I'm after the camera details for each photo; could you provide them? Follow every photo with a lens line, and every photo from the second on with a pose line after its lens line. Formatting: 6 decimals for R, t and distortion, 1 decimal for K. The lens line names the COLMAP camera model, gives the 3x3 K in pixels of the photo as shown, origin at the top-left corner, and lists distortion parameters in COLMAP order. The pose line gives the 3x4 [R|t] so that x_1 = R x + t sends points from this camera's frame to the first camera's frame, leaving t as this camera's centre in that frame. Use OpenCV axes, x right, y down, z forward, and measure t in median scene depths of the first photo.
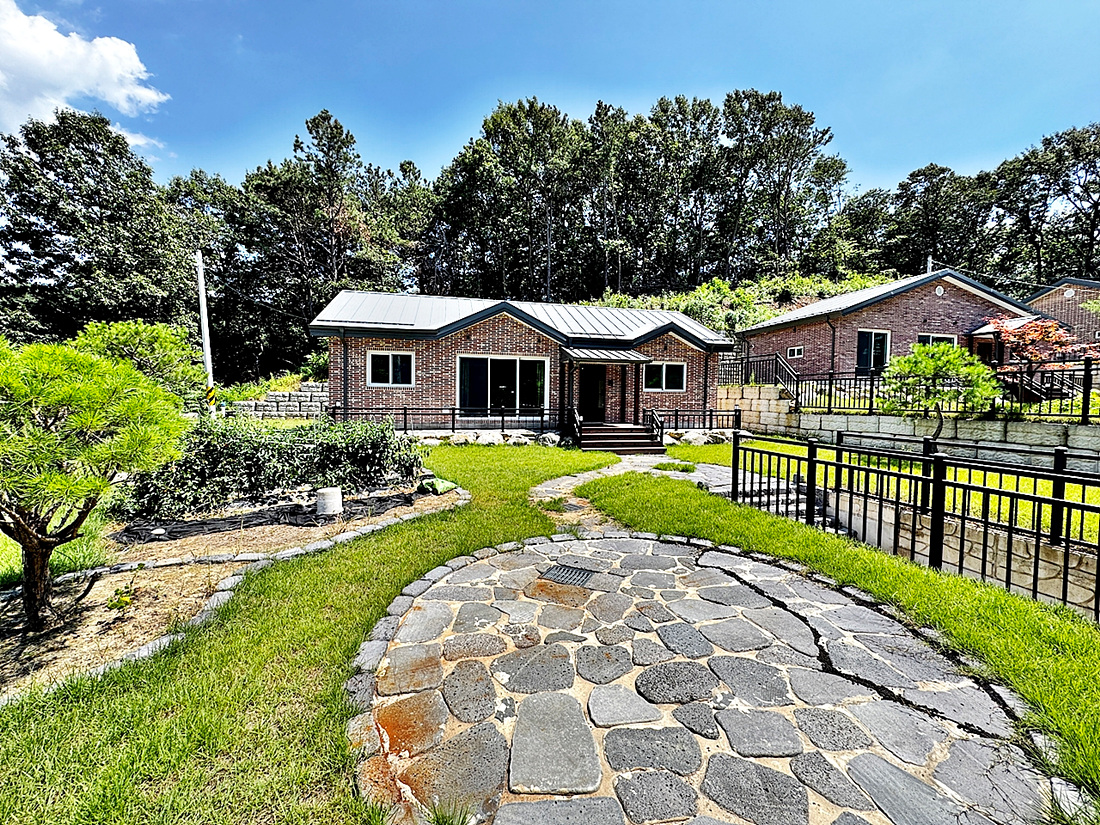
lens RADIAL K [[439.7, 0, 550.0], [0, 439.7, 412.5], [0, 0, 1]] dist [-0.000702, 0.000058]
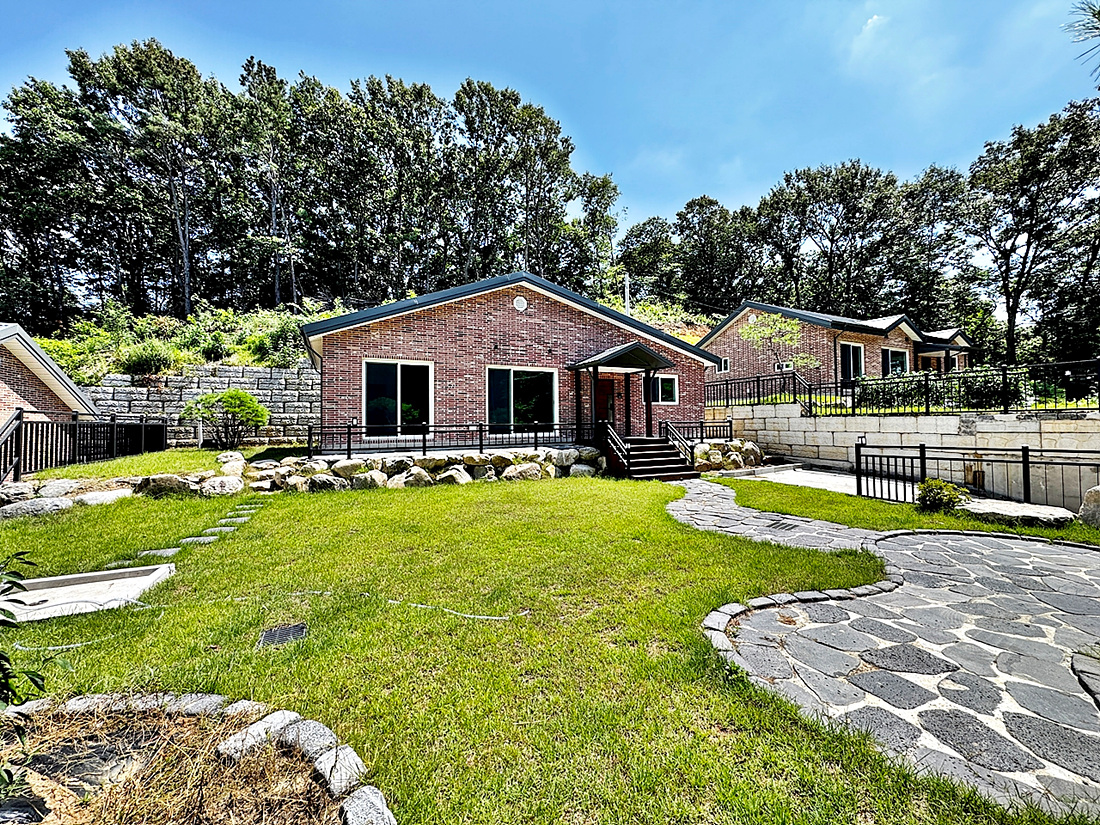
lens RADIAL K [[439.7, 0, 550.0], [0, 439.7, 412.5], [0, 0, 1]] dist [-0.000702, 0.000058]
pose [[0.975268, -0.017712, 0.220317, 0.457221], [0.031118, 0.997859, -0.057527, -0.040901], [-0.218826, 0.062960, 0.973731, 0.201832]]
